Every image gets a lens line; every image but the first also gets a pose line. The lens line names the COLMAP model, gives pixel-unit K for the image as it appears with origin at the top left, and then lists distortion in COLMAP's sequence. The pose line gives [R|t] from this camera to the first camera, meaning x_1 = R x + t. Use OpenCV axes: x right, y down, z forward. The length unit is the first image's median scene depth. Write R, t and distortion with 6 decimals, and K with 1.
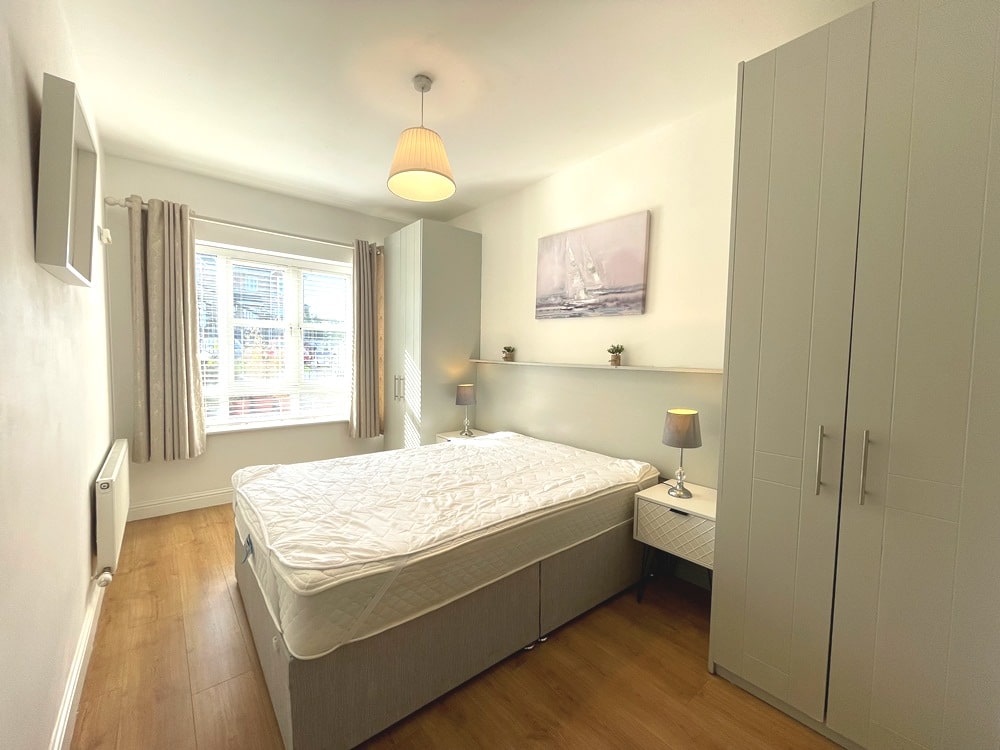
lens RADIAL K [[403.4, 0, 500.3], [0, 403.4, 372.4], [0, 0, 1]] dist [-0.000321, 0.000204]
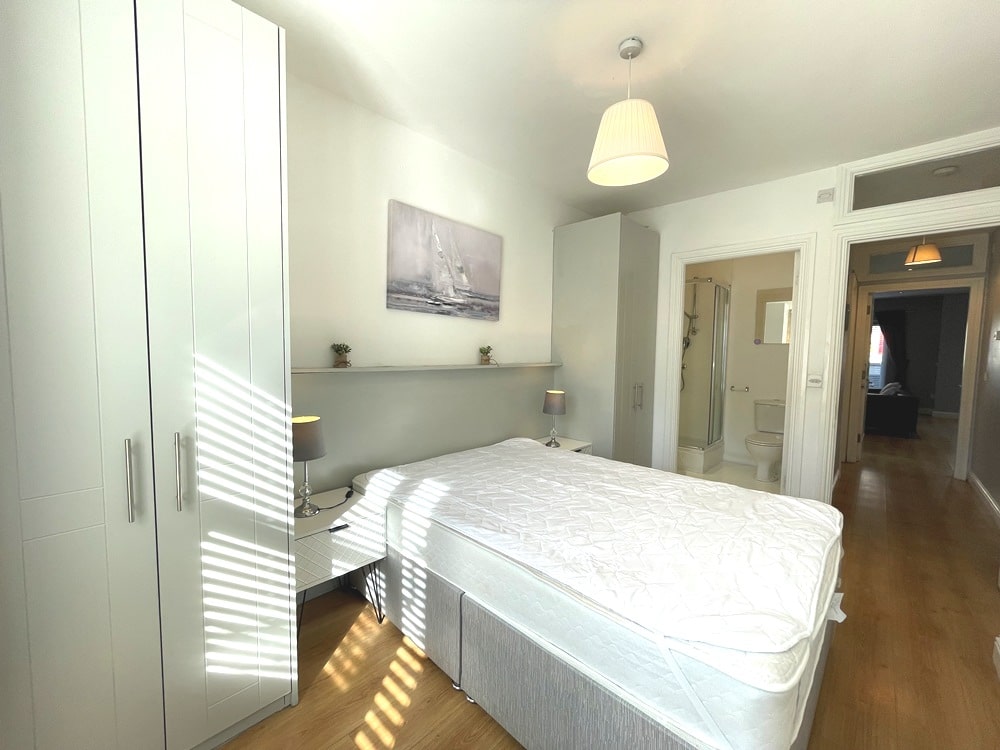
lens RADIAL K [[403.4, 0, 496.9], [0, 403.4, 379.0], [0, 0, 1]] dist [-0.000321, 0.000204]
pose [[-0.113735, -0.078425, 0.990411, -0.755039], [0.042576, 0.995579, 0.083724, -0.062916], [-0.992598, 0.051690, -0.109893, 0.996672]]
